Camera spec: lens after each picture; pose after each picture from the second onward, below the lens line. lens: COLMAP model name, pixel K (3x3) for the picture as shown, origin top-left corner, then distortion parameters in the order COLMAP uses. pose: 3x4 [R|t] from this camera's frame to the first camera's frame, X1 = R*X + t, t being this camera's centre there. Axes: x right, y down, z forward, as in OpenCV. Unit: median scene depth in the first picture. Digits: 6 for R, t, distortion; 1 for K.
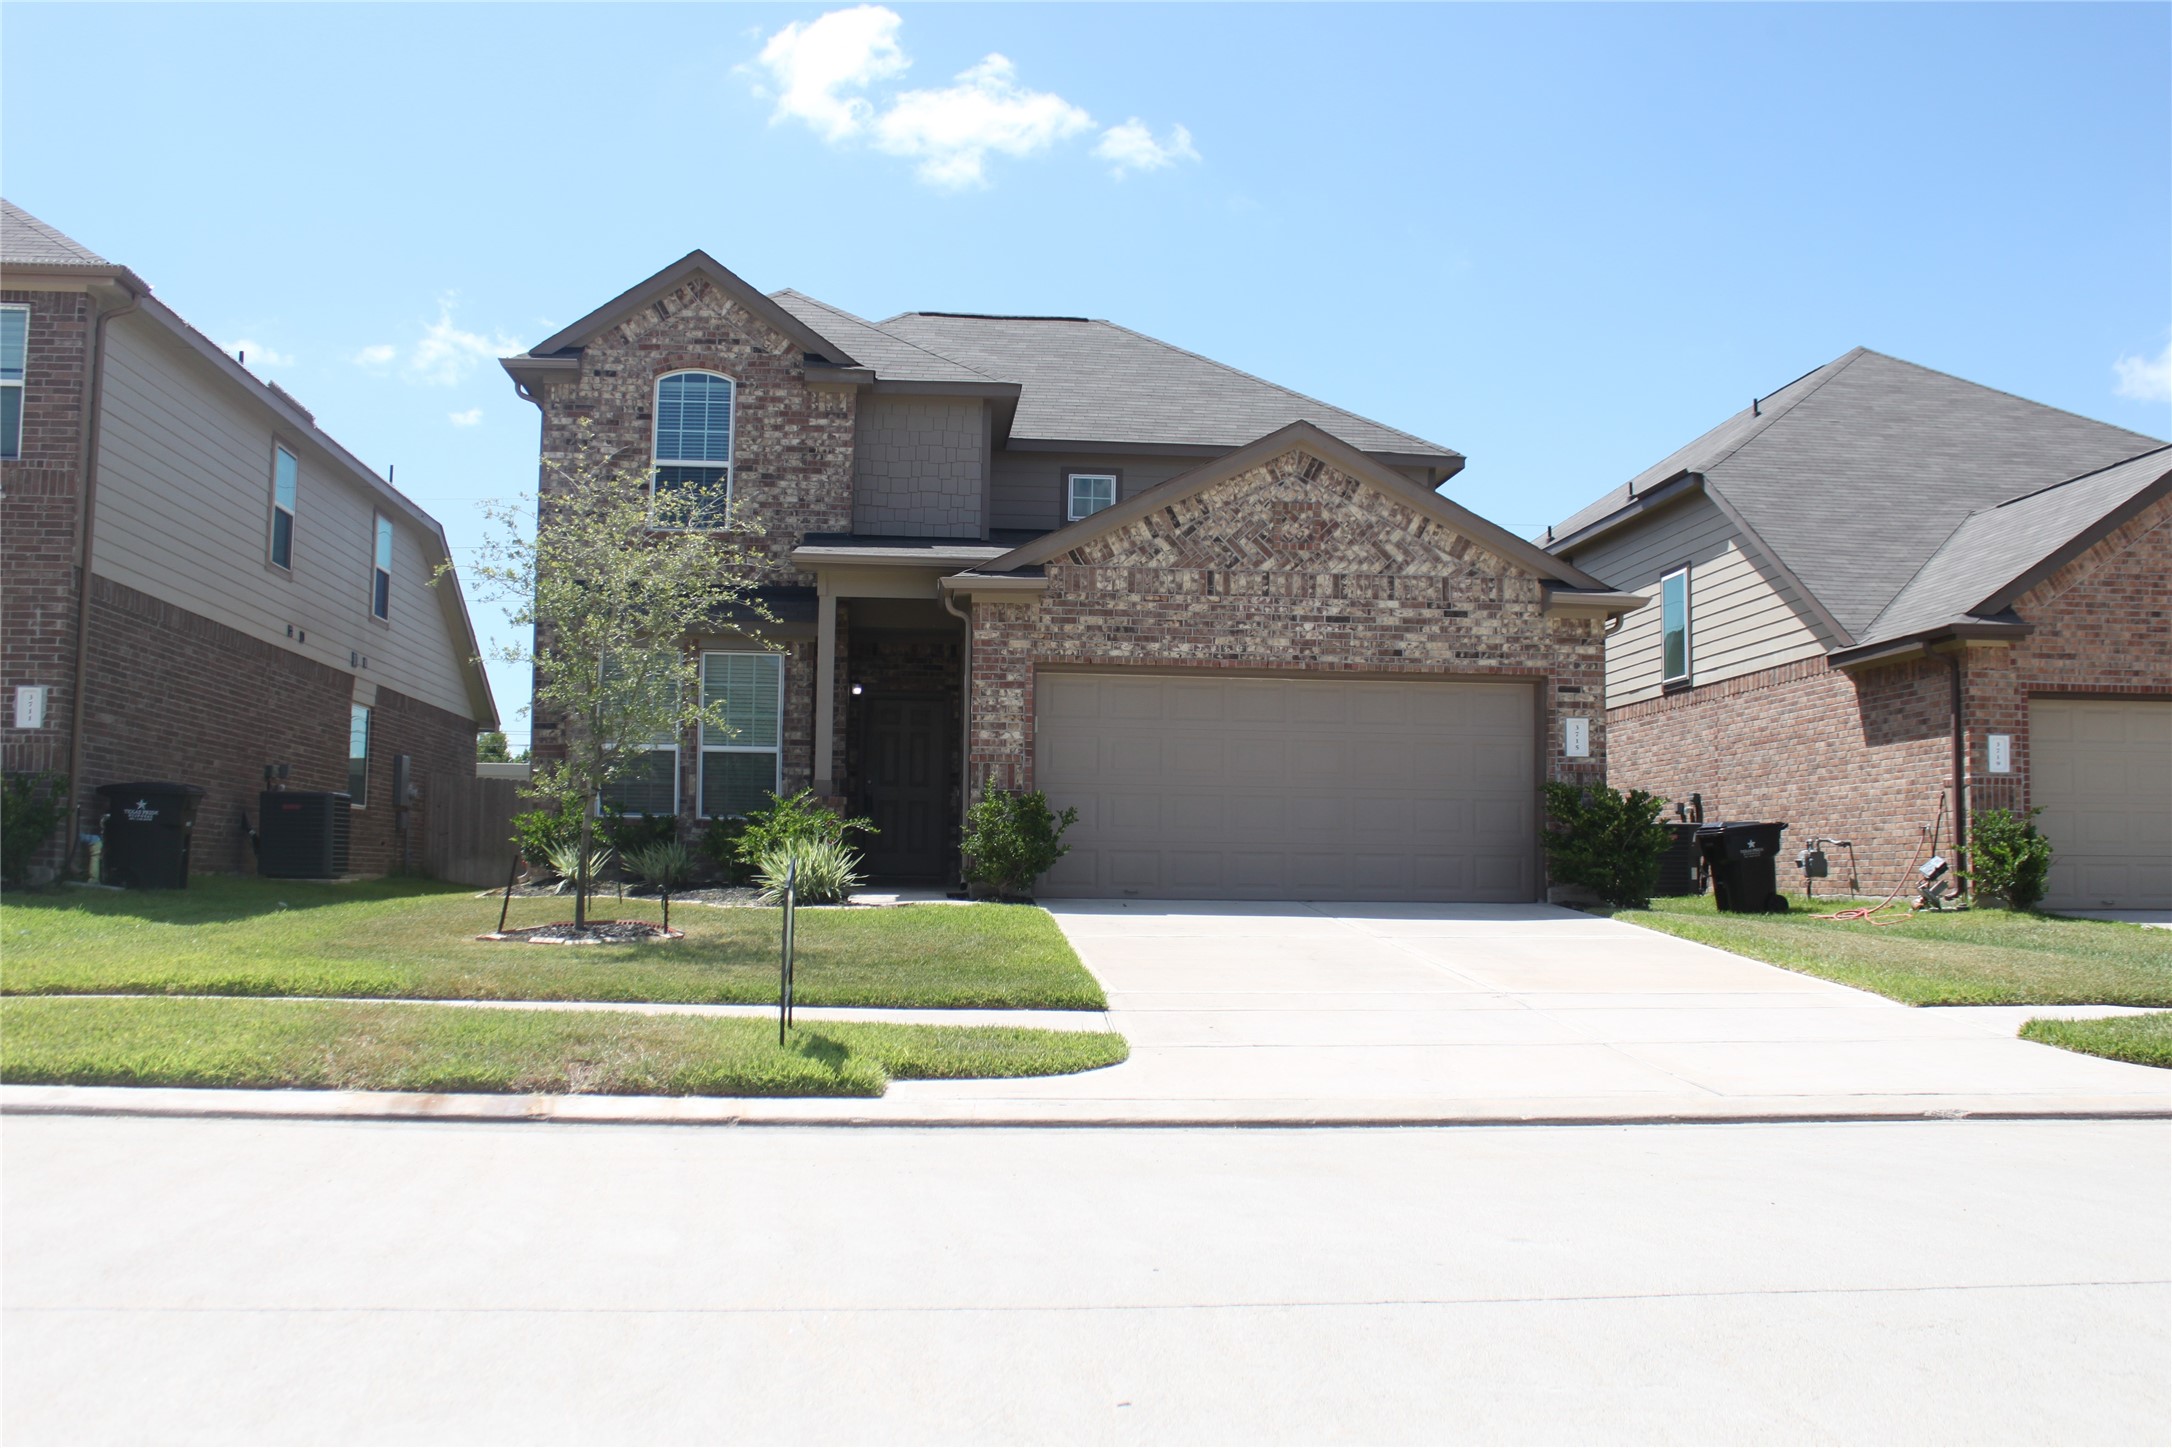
lens RADIAL K [[1978.1, 0, 1086.0], [0, 1978.1, 724.0], [0, 0, 1]] dist [-0.159168, 0.161938]
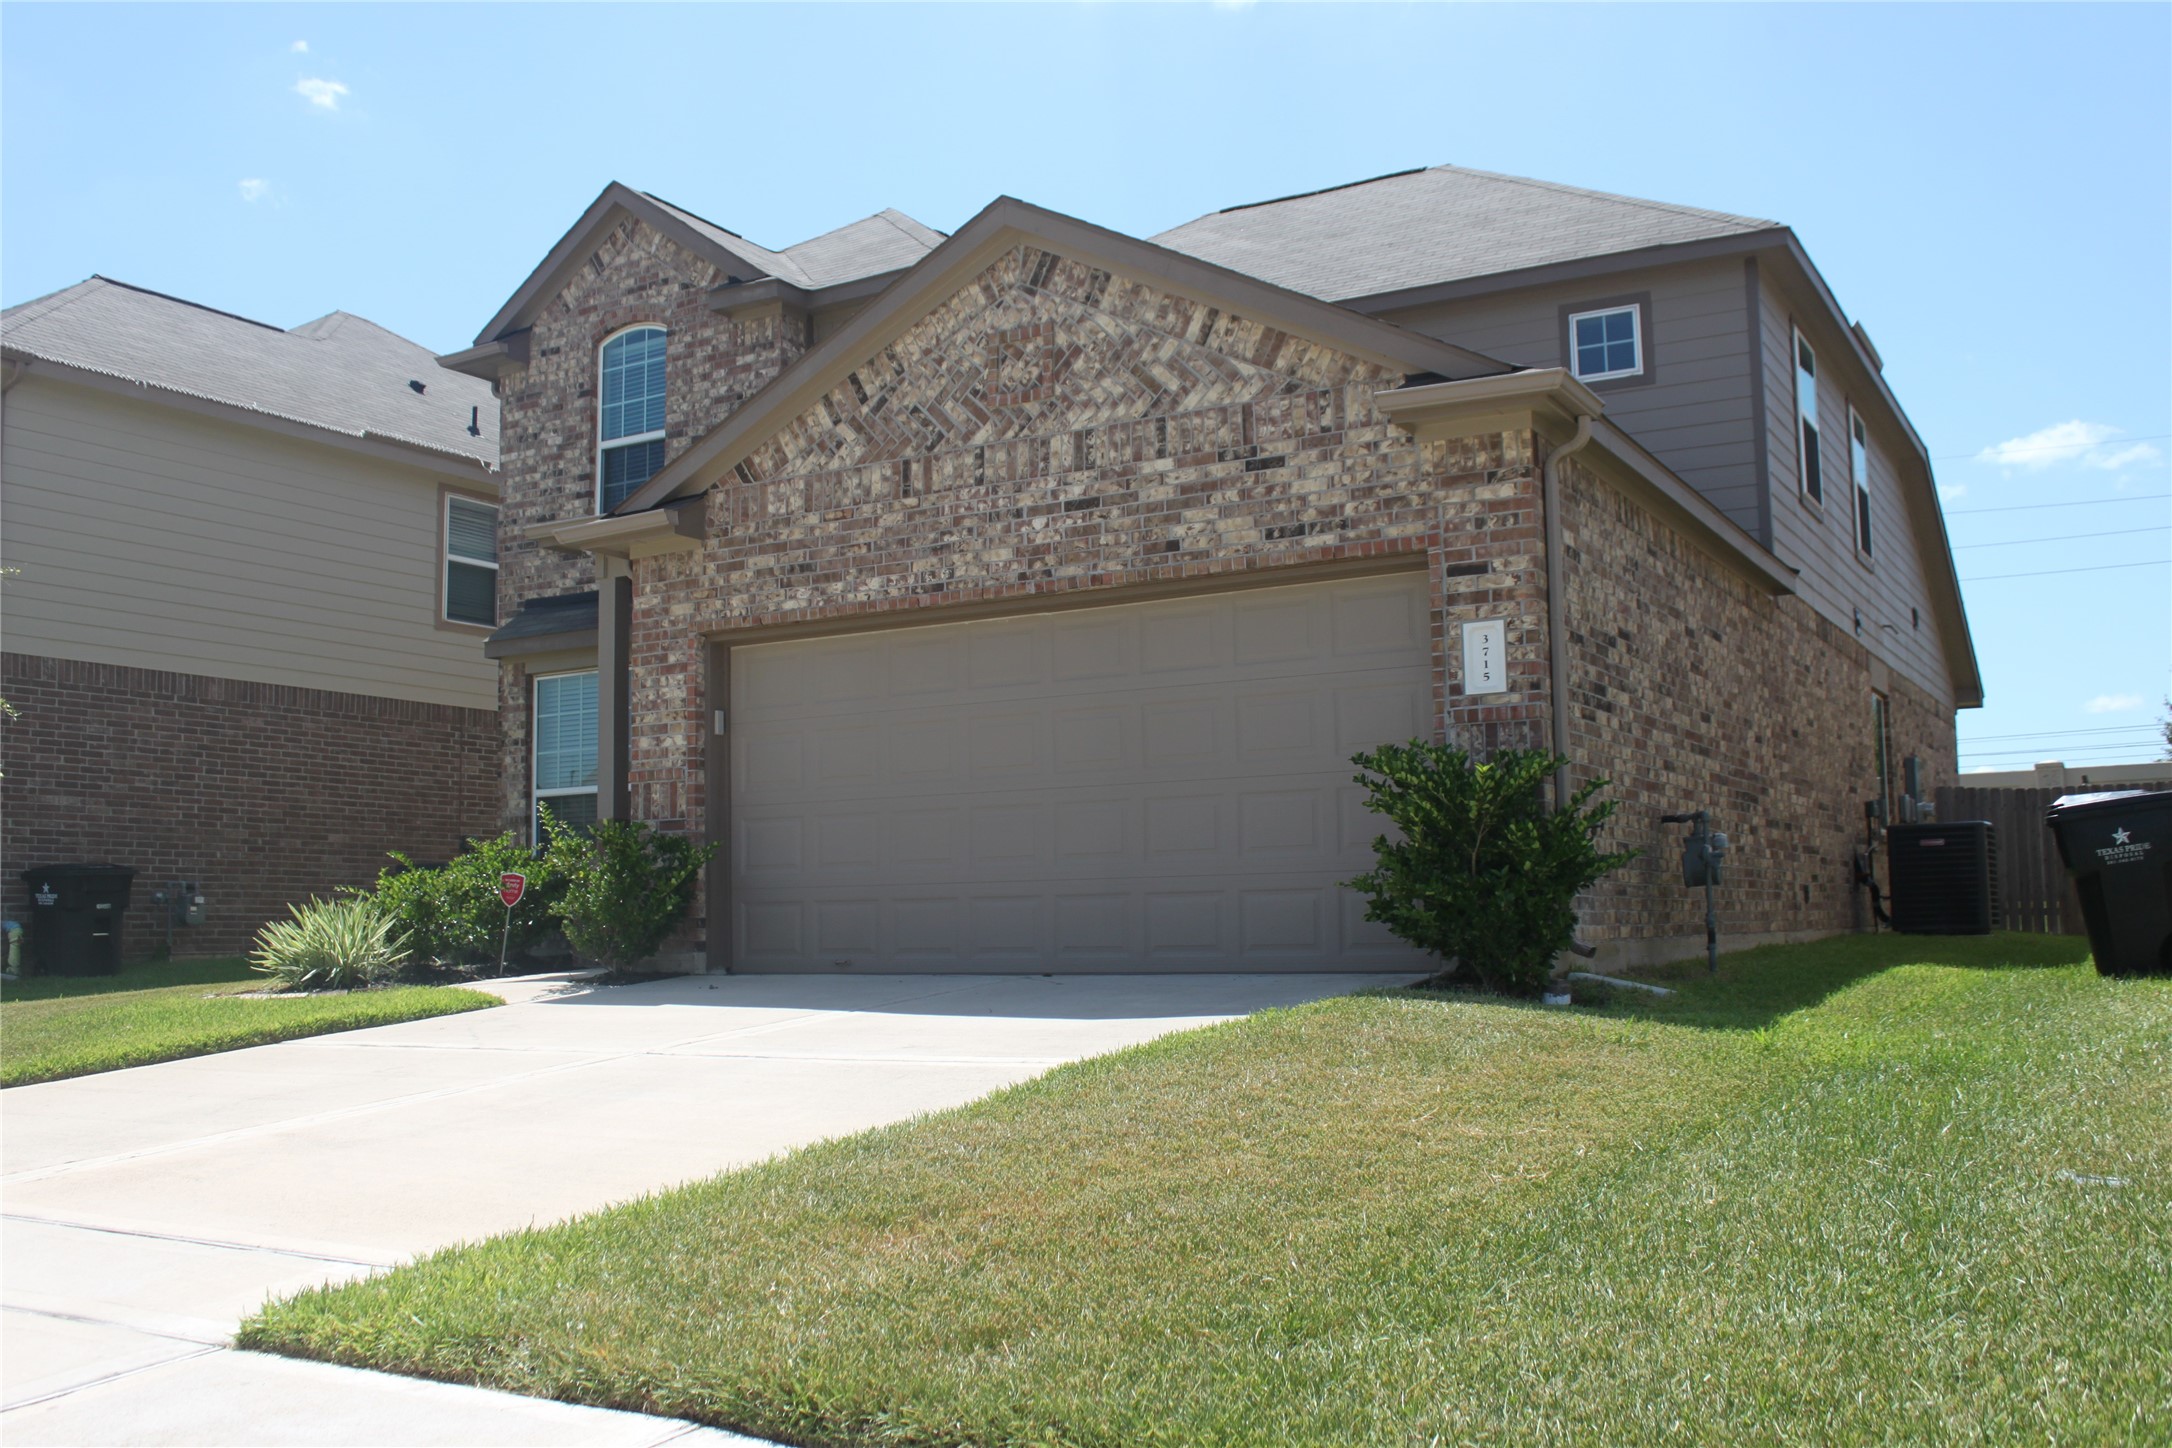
lens RADIAL K [[1978.1, 0, 1086.0], [0, 1978.1, 724.0], [0, 0, 1]] dist [-0.159168, 0.161938]
pose [[0.810941, -0.086399, -0.578715, 0.469251], [0.073047, 0.996250, -0.046376, 0.041466], [0.580551, -0.004665, 0.814211, 0.507972]]
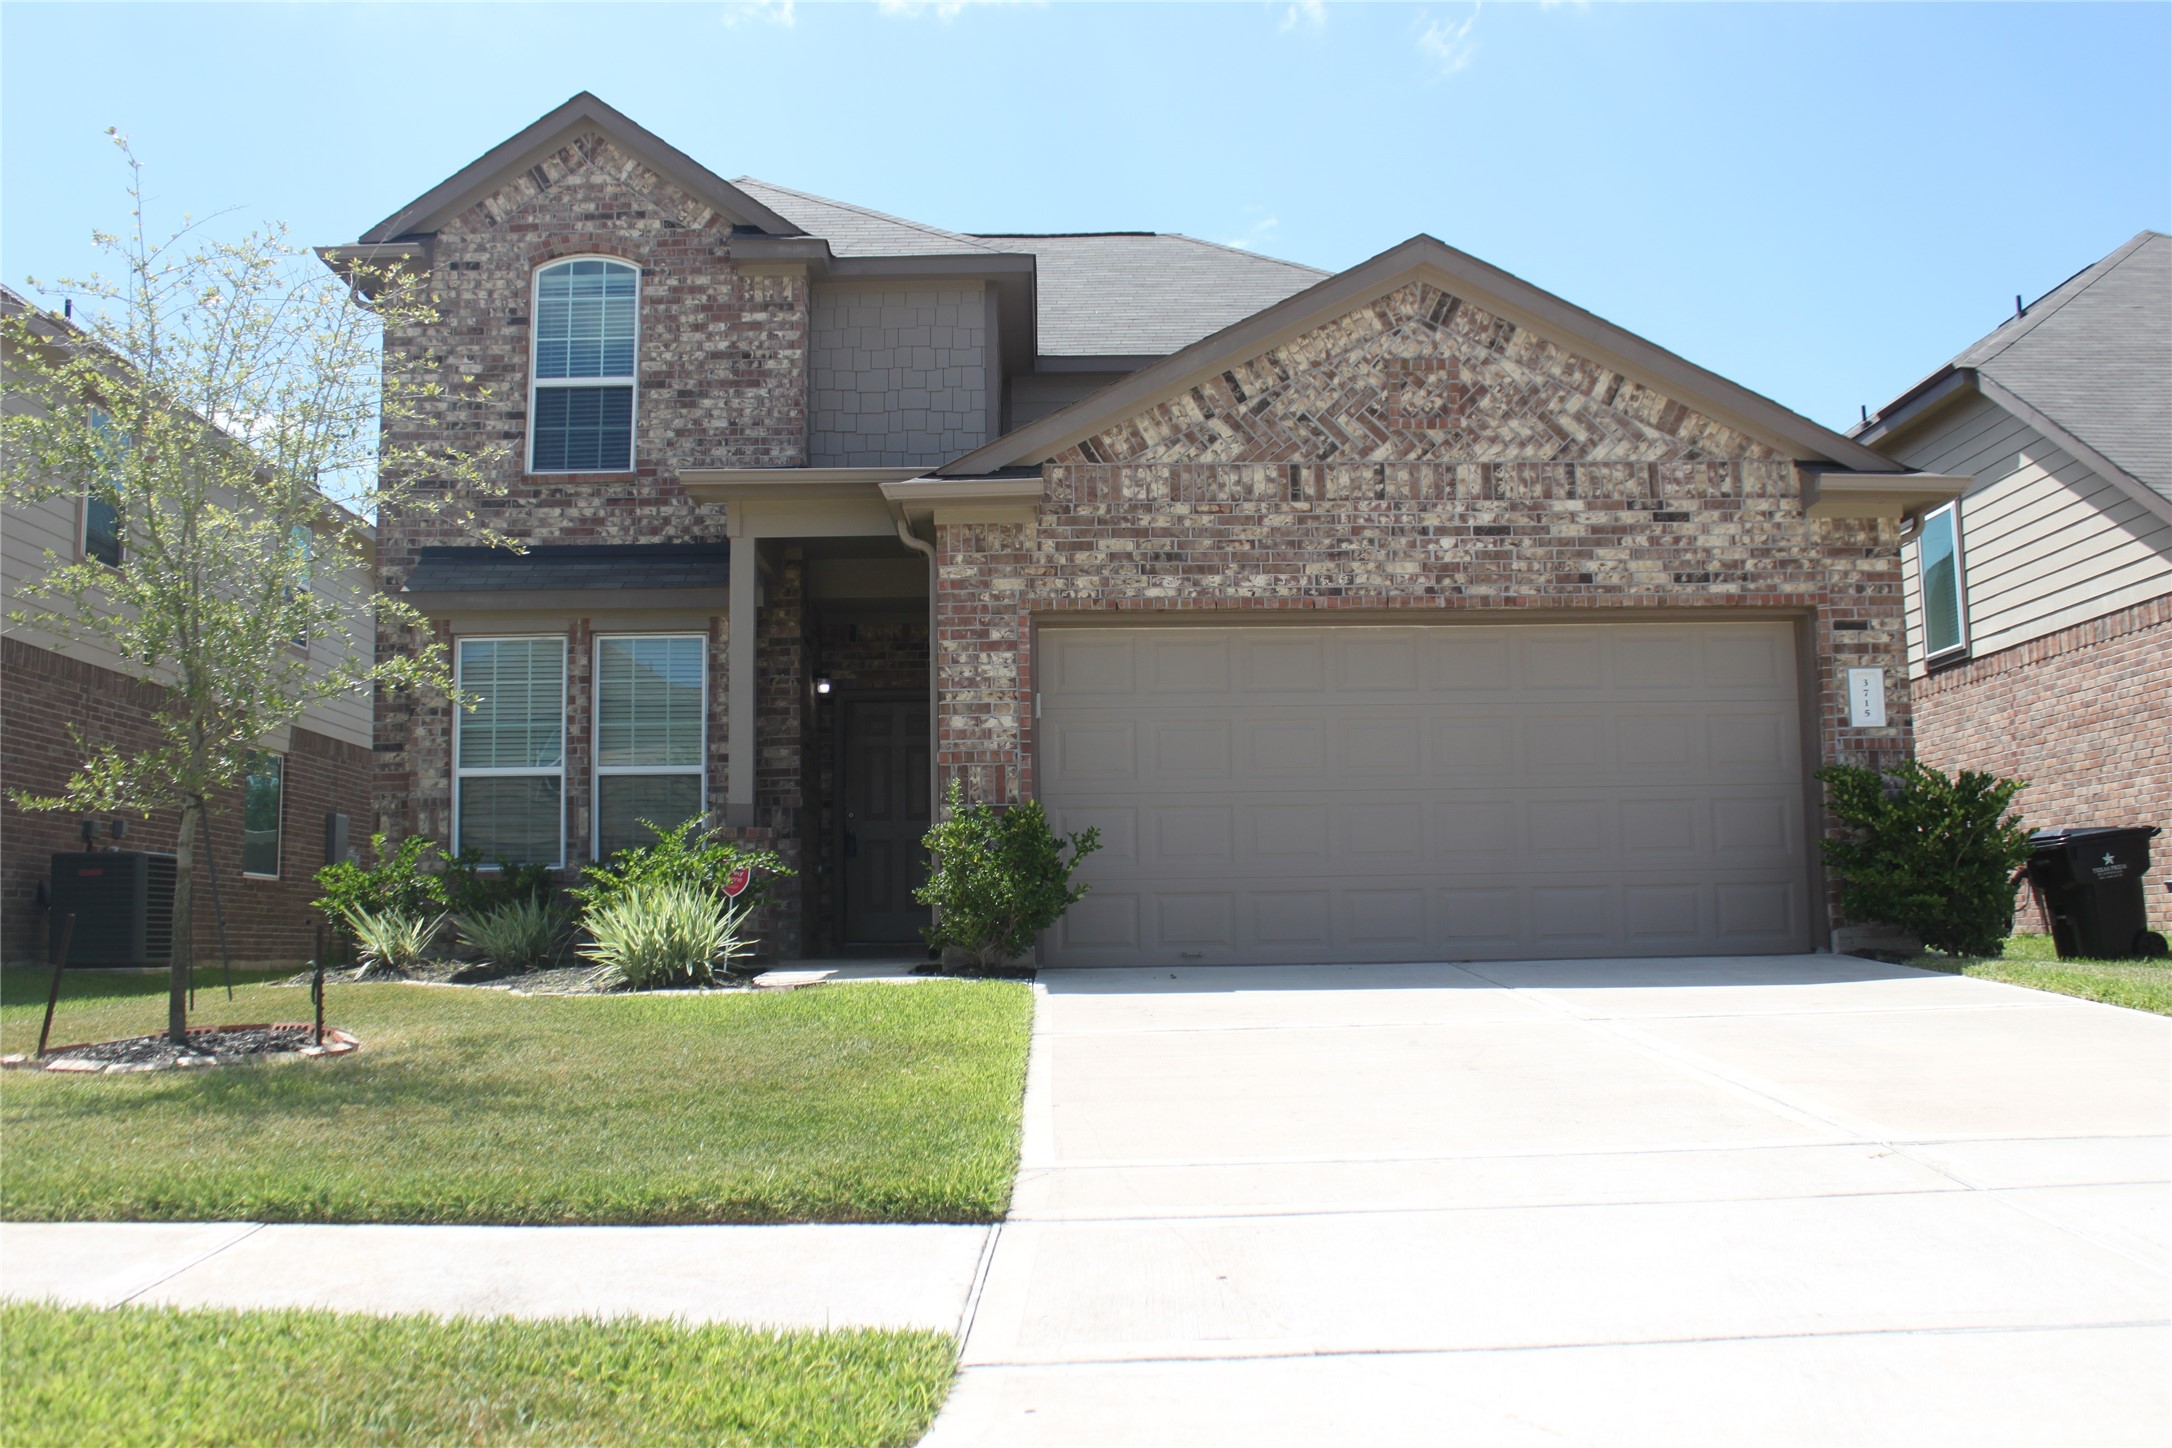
lens RADIAL K [[1978.1, 0, 1086.0], [0, 1978.1, 724.0], [0, 0, 1]] dist [-0.159168, 0.161938]
pose [[0.996488, -0.036130, -0.075546, 0.039744], [0.033352, 0.998732, -0.037717, 0.031368], [0.076813, 0.035064, 0.996429, 0.337906]]
